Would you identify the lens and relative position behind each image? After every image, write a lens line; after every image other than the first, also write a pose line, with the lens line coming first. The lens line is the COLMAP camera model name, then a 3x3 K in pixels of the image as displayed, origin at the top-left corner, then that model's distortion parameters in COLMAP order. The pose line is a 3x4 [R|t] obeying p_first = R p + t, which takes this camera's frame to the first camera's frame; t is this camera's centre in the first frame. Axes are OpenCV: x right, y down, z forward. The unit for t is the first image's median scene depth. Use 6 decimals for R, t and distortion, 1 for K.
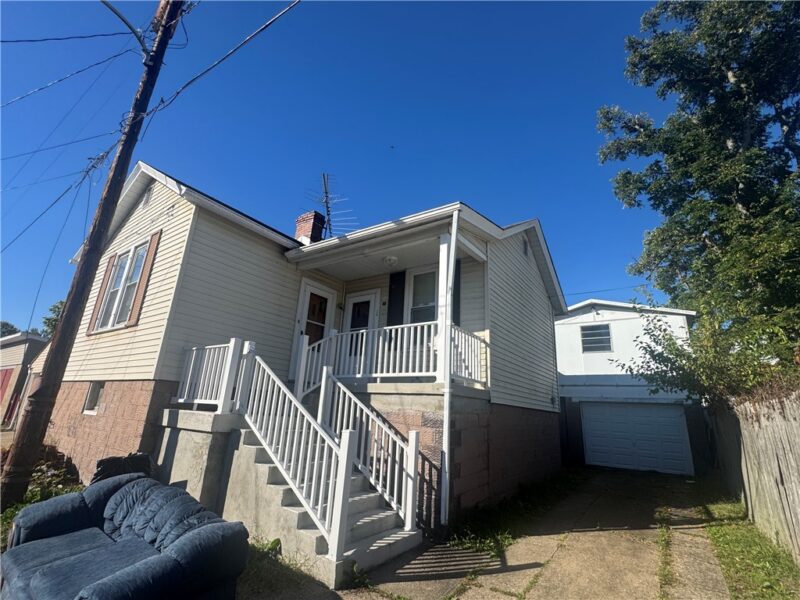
lens RADIAL K [[369.3, 0, 400.0], [0, 369.3, 300.0], [0, 0, 1]] dist [-0.001733, 0.000137]
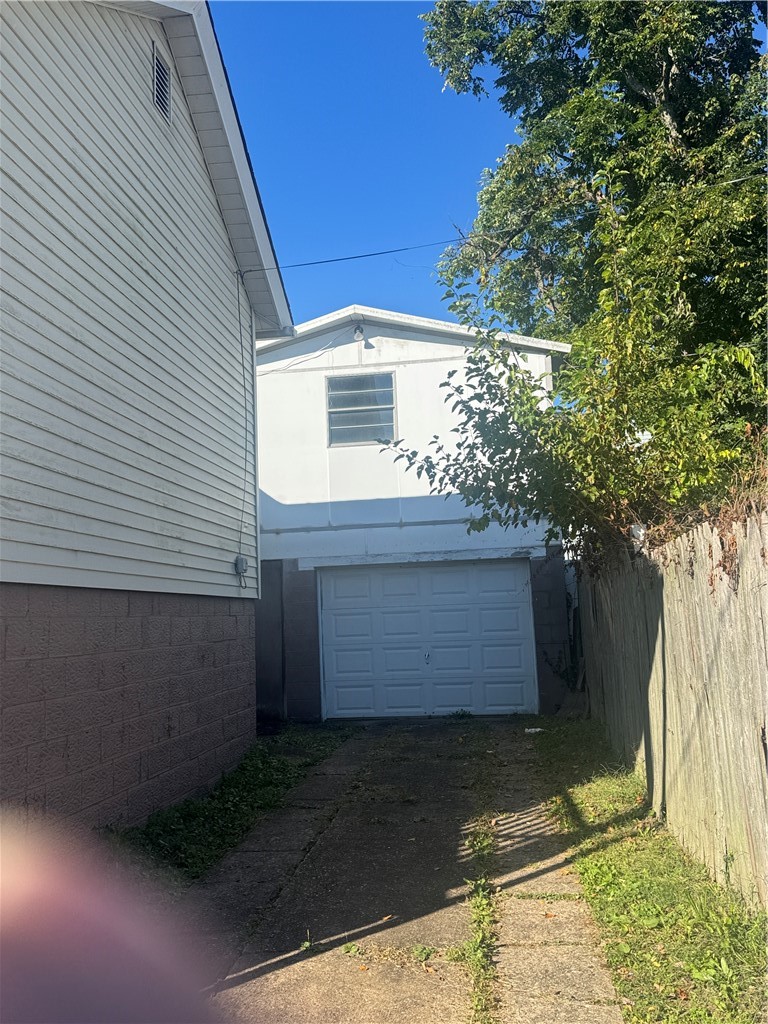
lens RADIAL K [[882.0, 0, 384.0], [0, 882.0, 512.0], [0, 0, 1]] dist [0.072417, -0.011547]
pose [[0.880364, -0.032866, 0.473159, 0.126459], [-0.052774, 0.984614, 0.166584, 0.065085], [-0.471354, -0.171625, 0.865084, 0.191537]]
